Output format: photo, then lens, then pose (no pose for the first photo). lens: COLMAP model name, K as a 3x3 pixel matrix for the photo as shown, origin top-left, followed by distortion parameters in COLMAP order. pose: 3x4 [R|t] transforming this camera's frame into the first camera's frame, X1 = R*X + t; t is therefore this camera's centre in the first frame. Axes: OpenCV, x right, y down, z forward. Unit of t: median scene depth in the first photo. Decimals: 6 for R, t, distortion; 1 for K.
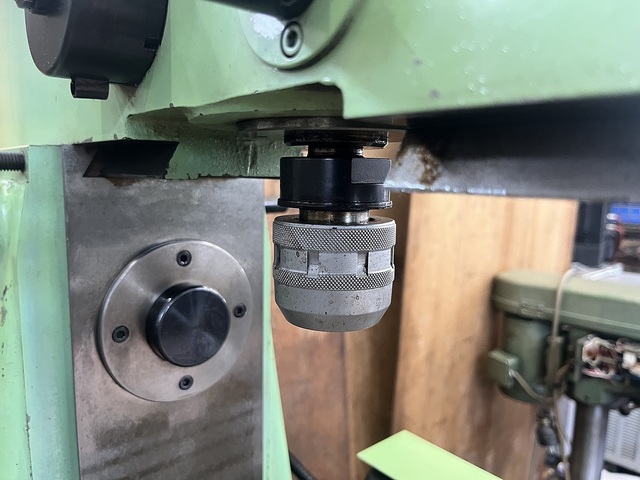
lens RADIAL K [[505.6, 0, 320.0], [0, 505.6, 240.0], [0, 0, 1]] dist [0.051419, -0.122657]
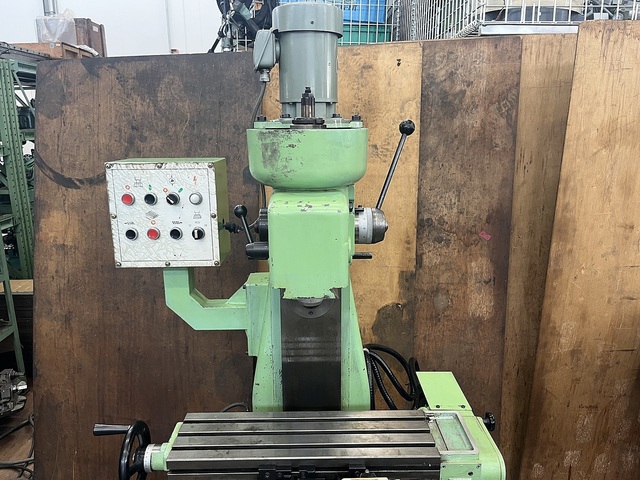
lens RADIAL K [[494.8, 0, 319.2], [0, 494.8, 237.3], [0, 0, 1]] dist [0.055276, -0.100159]
pose [[0.753158, 0.124955, -0.645863, 0.508095], [-0.070032, 0.991445, 0.110150, -0.160594], [0.654101, -0.037729, 0.755466, -0.391474]]
